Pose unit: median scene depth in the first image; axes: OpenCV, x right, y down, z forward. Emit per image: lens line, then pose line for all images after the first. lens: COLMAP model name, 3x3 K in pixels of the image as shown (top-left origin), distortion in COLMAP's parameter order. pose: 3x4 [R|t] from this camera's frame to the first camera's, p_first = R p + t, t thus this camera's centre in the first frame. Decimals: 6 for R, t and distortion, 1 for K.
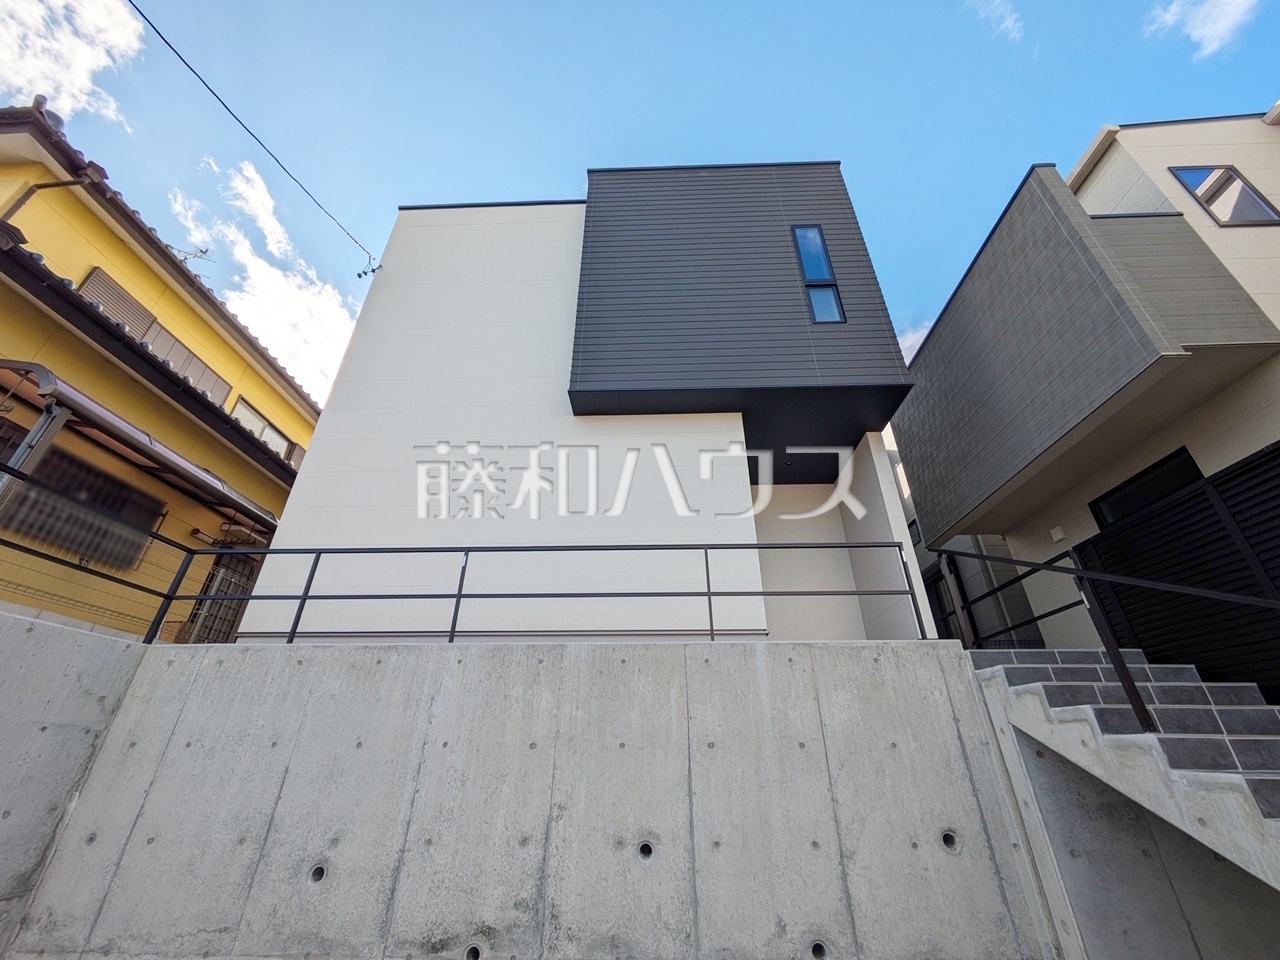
lens RADIAL K [[503.0, 0, 642.0], [0, 503.0, 480.8], [0, 0, 1]] dist [-0.000603, 0.001009]
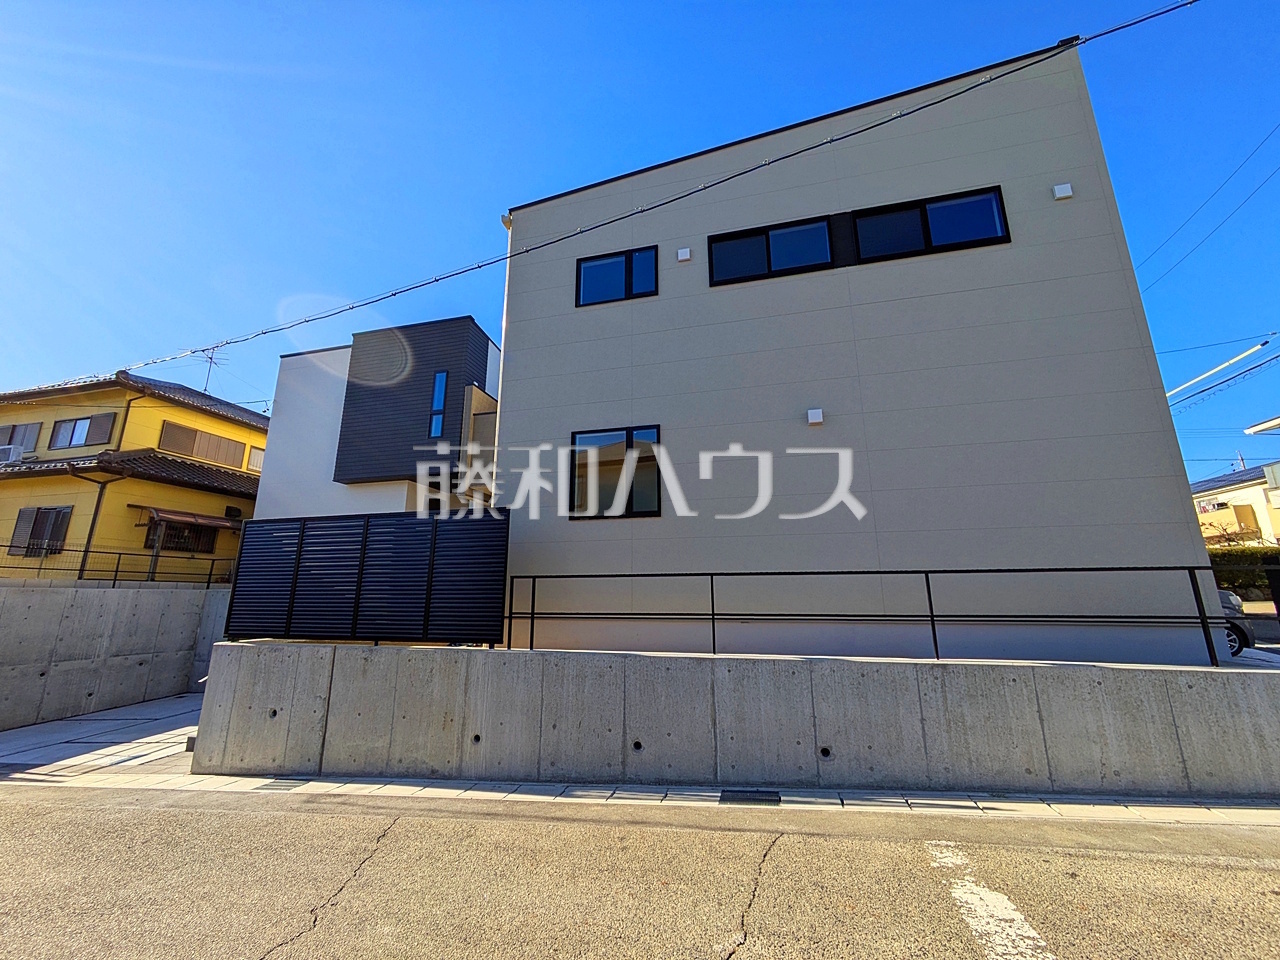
lens RADIAL K [[503.0, 0, 639.5], [0, 503.0, 477.4], [0, 0, 1]] dist [-0.000603, 0.001009]
pose [[0.975605, -0.054944, -0.212547, 2.802870], [0.110613, 0.959324, 0.259734, -1.022613], [0.189630, -0.276908, 0.941999, -1.531832]]
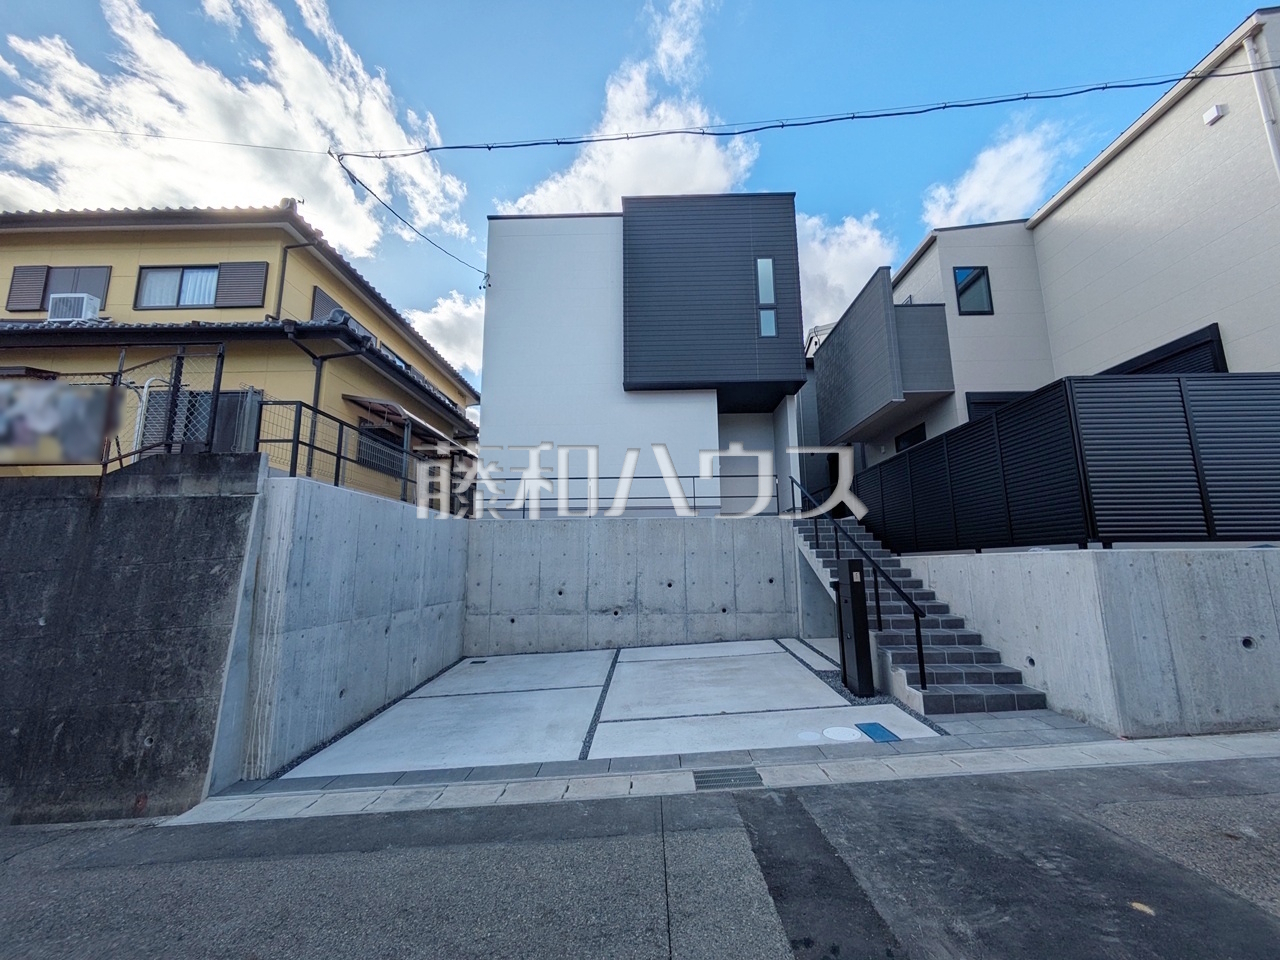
lens RADIAL K [[503.0, 0, 640.1], [0, 503.0, 479.8], [0, 0, 1]] dist [-0.000603, 0.001009]
pose [[0.999897, -0.009171, 0.011081, -0.167365], [0.004915, 0.941840, 0.336027, -0.728814], [-0.013518, -0.335938, 0.941787, -1.358403]]
